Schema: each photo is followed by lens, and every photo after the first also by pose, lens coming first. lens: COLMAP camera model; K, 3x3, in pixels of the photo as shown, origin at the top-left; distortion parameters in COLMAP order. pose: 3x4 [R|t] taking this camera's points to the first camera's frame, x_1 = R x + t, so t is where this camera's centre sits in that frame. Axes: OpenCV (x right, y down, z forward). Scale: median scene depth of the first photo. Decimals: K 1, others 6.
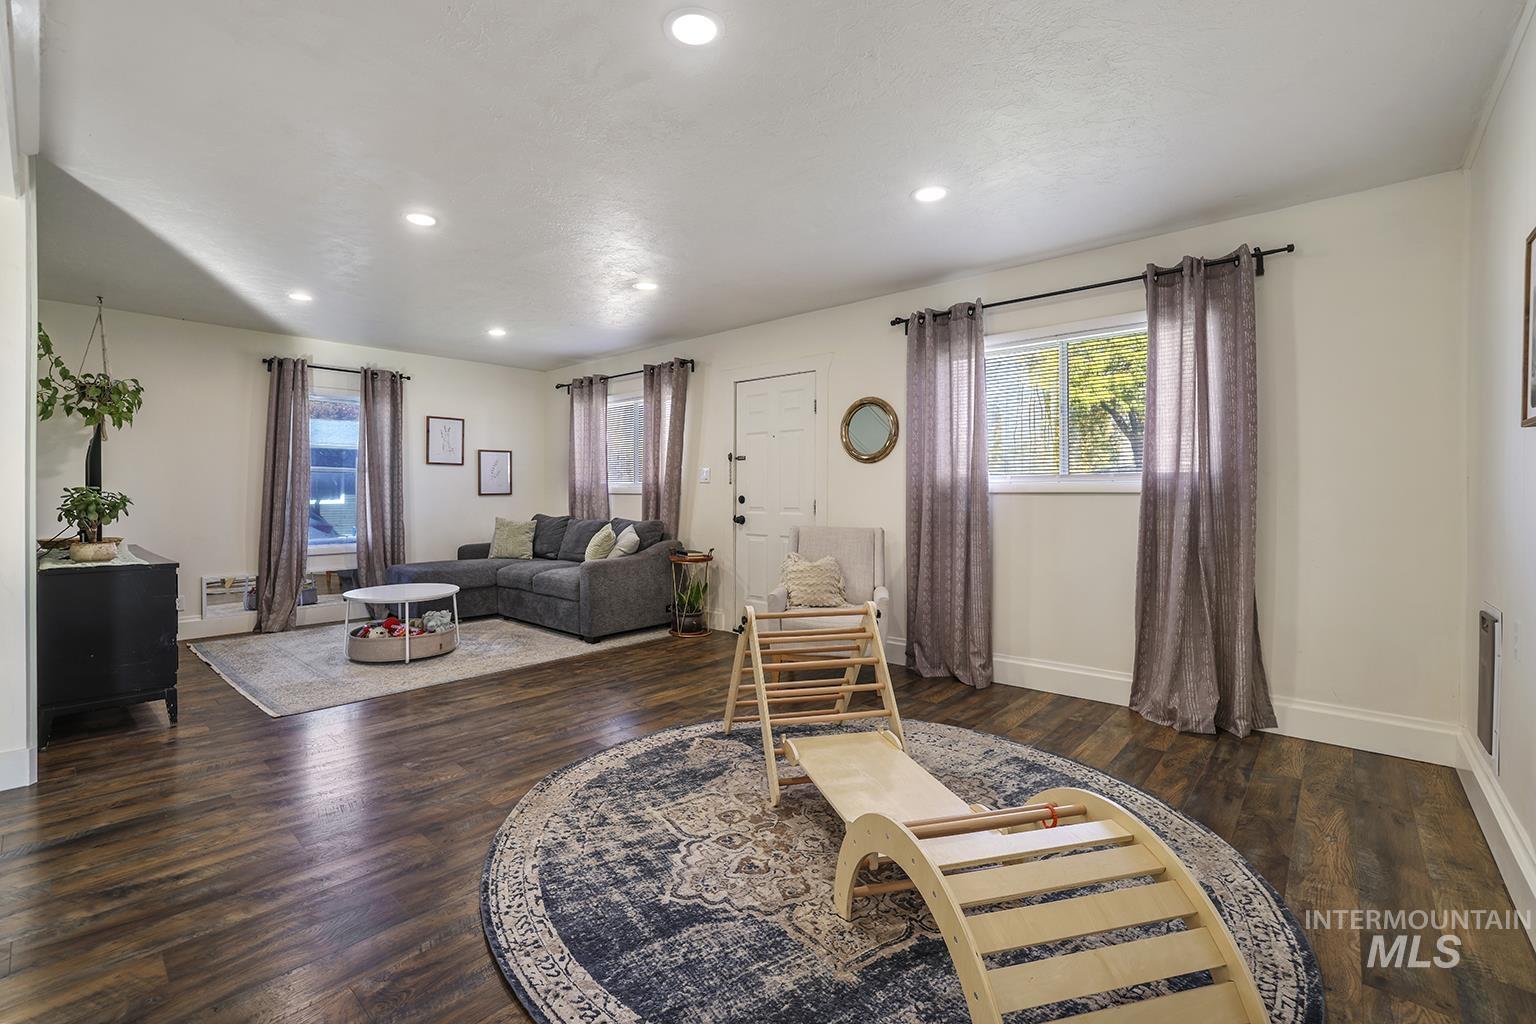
lens RADIAL K [[662.5, 0, 762.1], [0, 662.5, 497.6], [0, 0, 1]] dist [-0.031669, 0.000238]
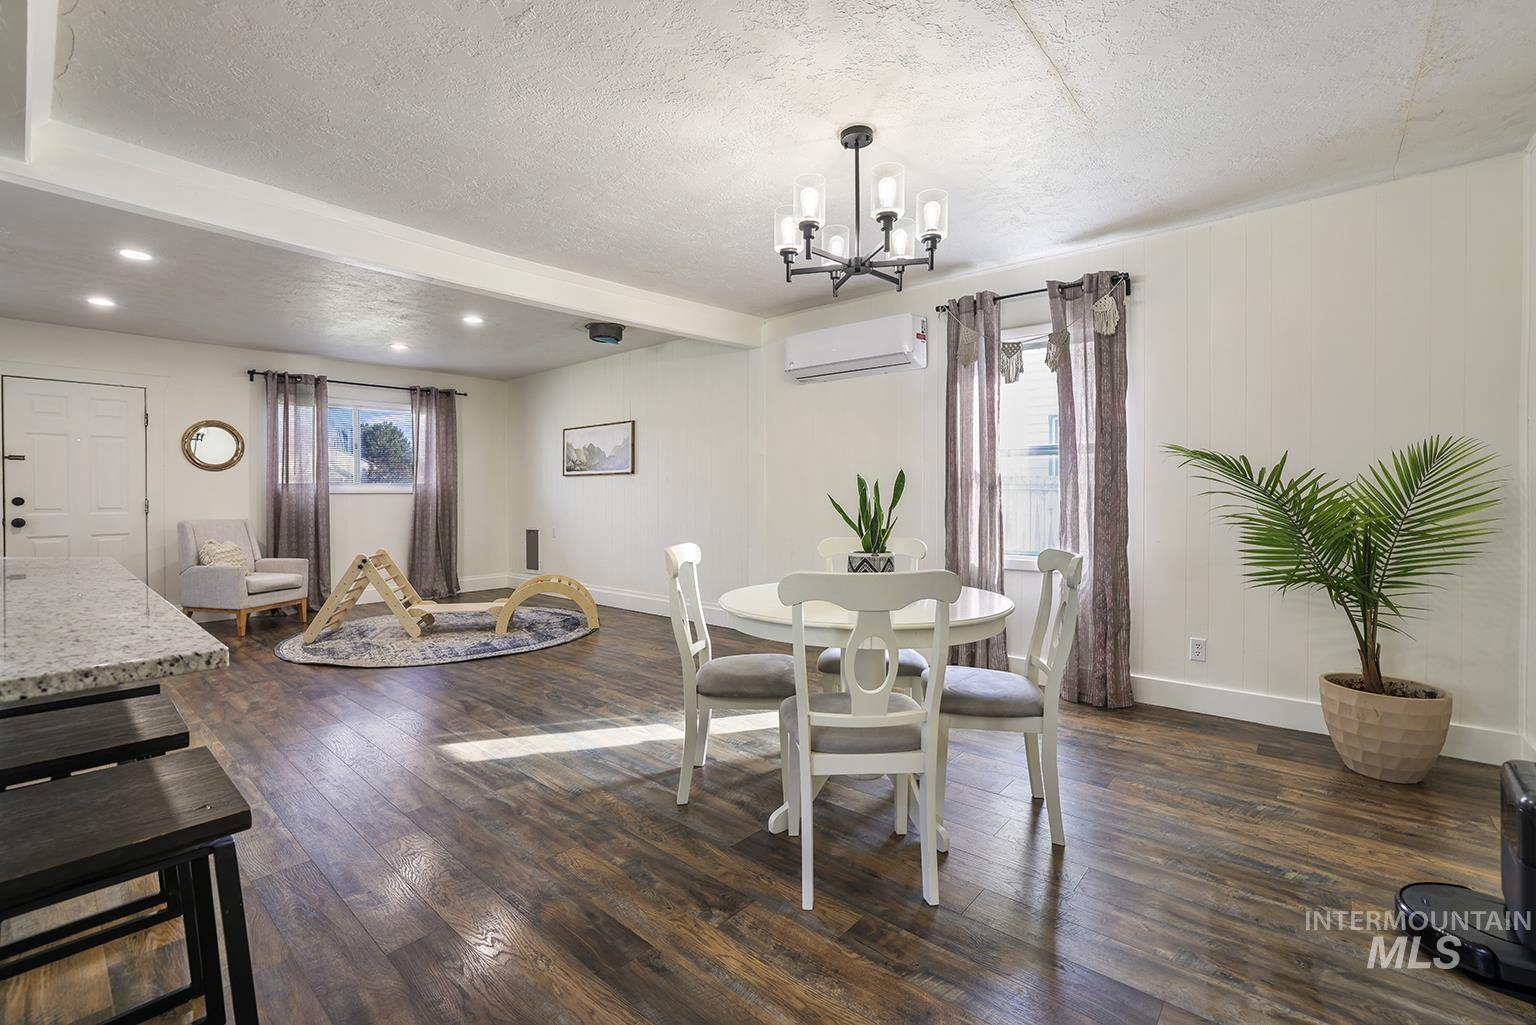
lens RADIAL K [[664.9, 0, 754.0], [0, 664.9, 504.0], [0, 0, 1]] dist [-0.022438, 0.000355]
pose [[0.003751, -0.021547, 0.999761, -1.182441], [0.010197, 0.999717, 0.021508, -0.003326], [-0.999941, 0.010114, 0.003970, -0.072762]]
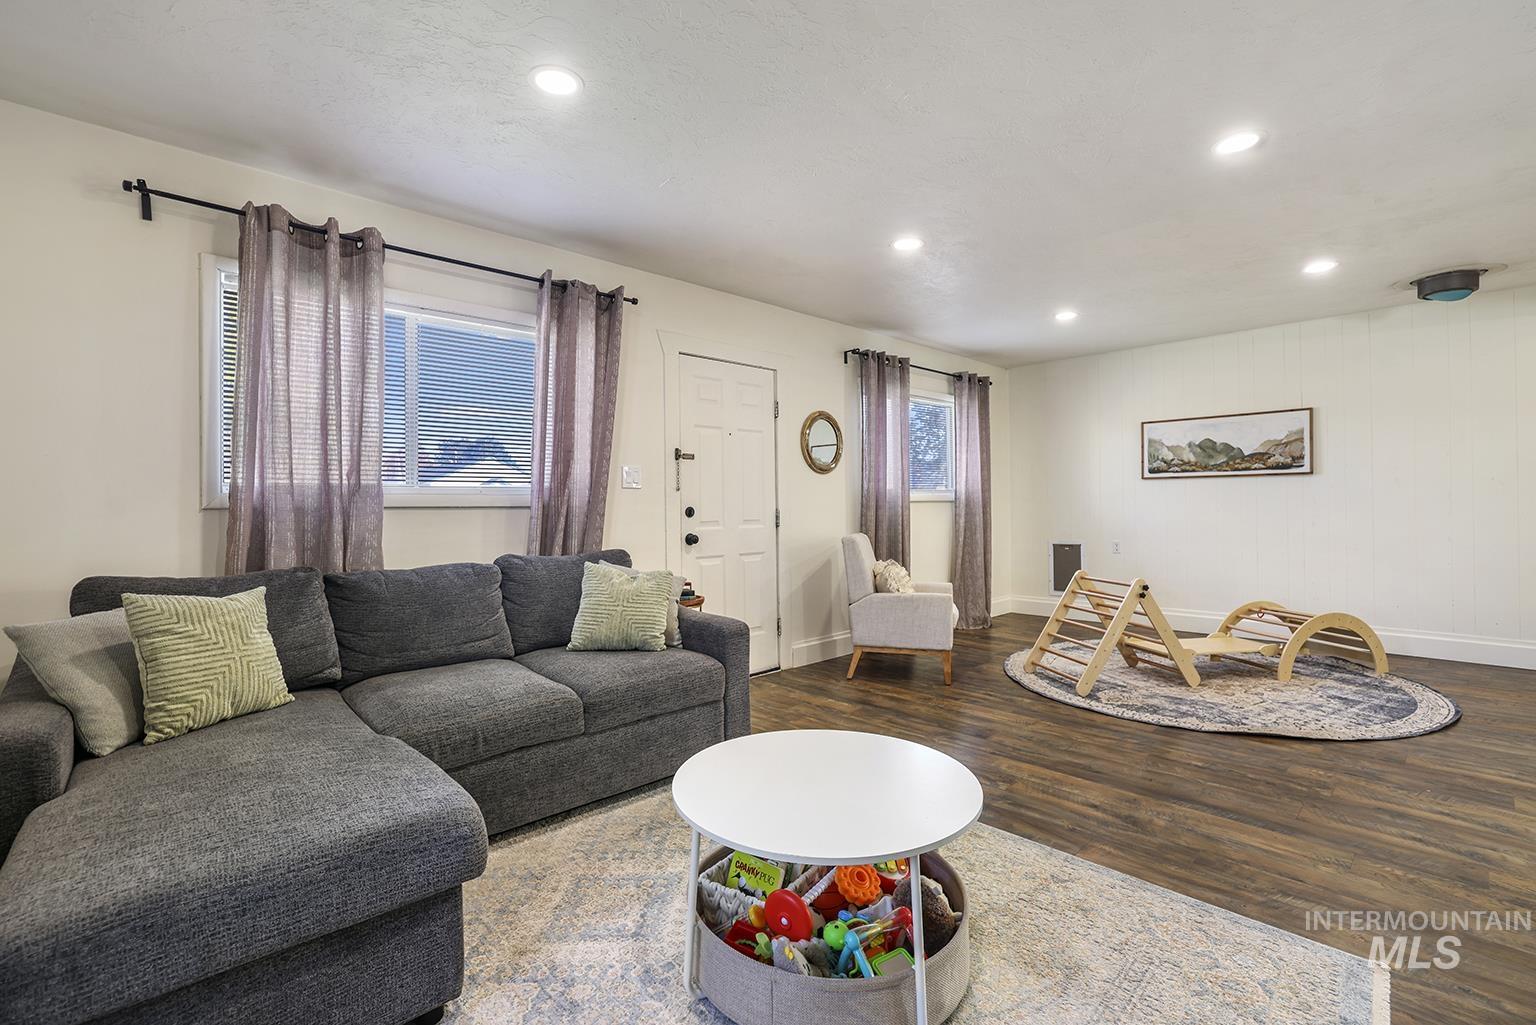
lens RADIAL K [[664.9, 0, 754.0], [0, 664.9, 504.0], [0, 0, 1]] dist [-0.022438, 0.000355]
pose [[0.106341, -0.003532, 0.994323, -0.954321], [0.017781, 0.999841, 0.001650, -0.007555], [-0.994171, 0.017505, 0.106387, 1.052134]]
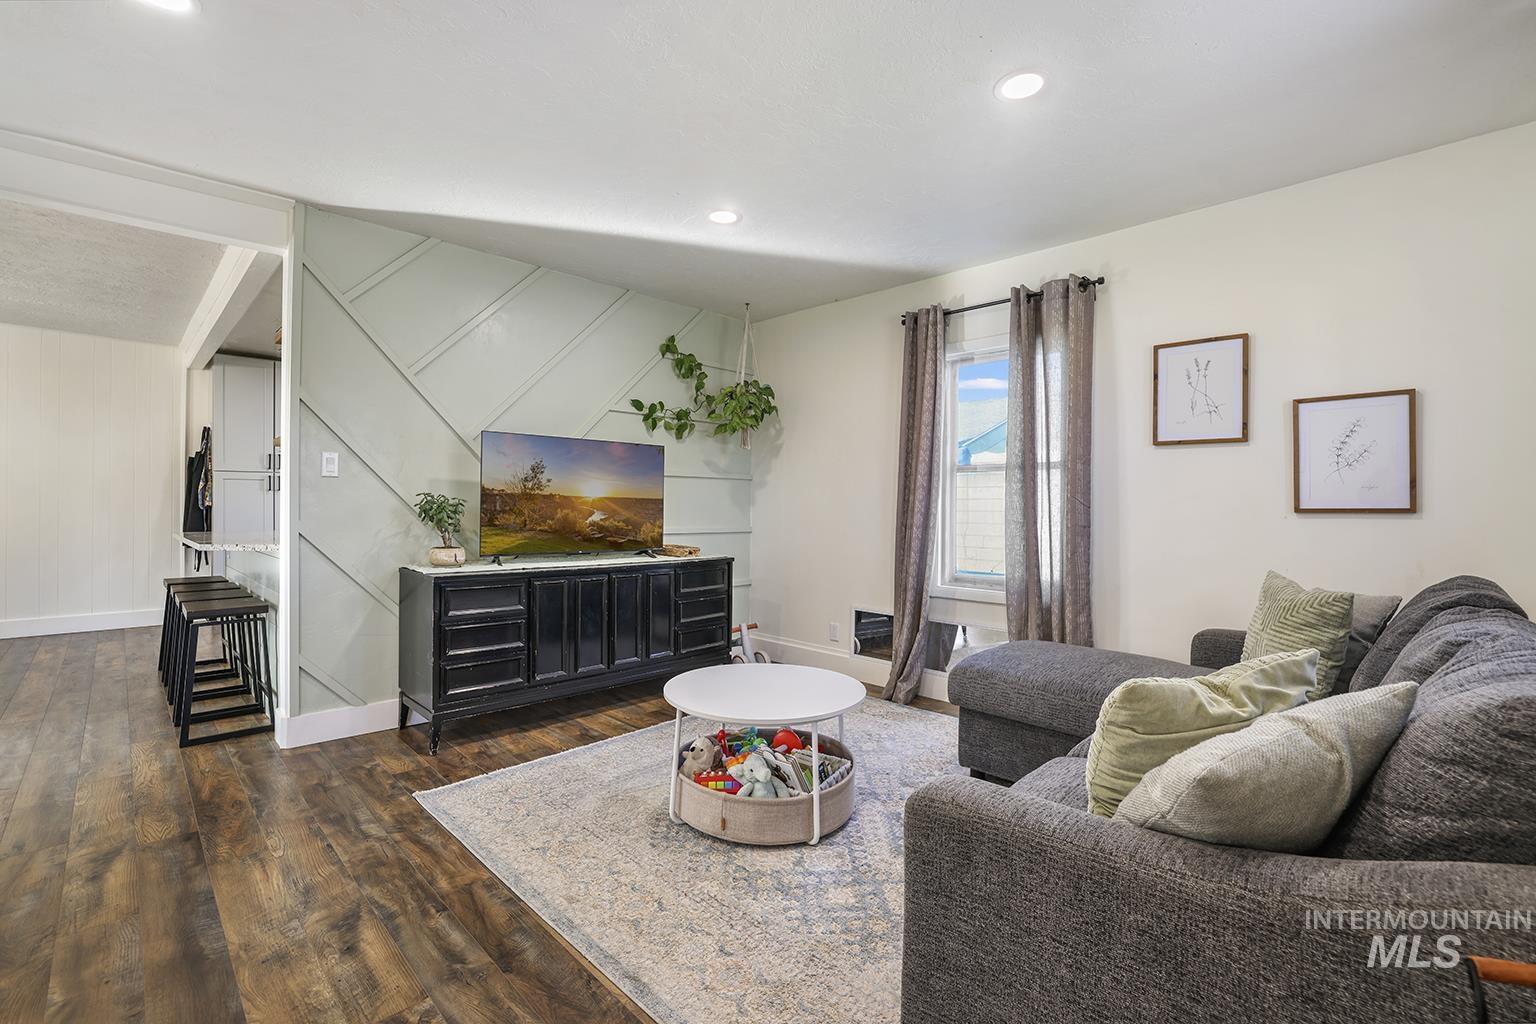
lens RADIAL K [[662.5, 0, 762.1], [0, 662.5, 497.6], [0, 0, 1]] dist [-0.031669, 0.000238]
pose [[-0.068980, -0.007767, -0.997588, -0.014837], [-0.016093, 0.999848, -0.006672, -0.006944], [0.997488, 0.015594, -0.069094, 1.087915]]
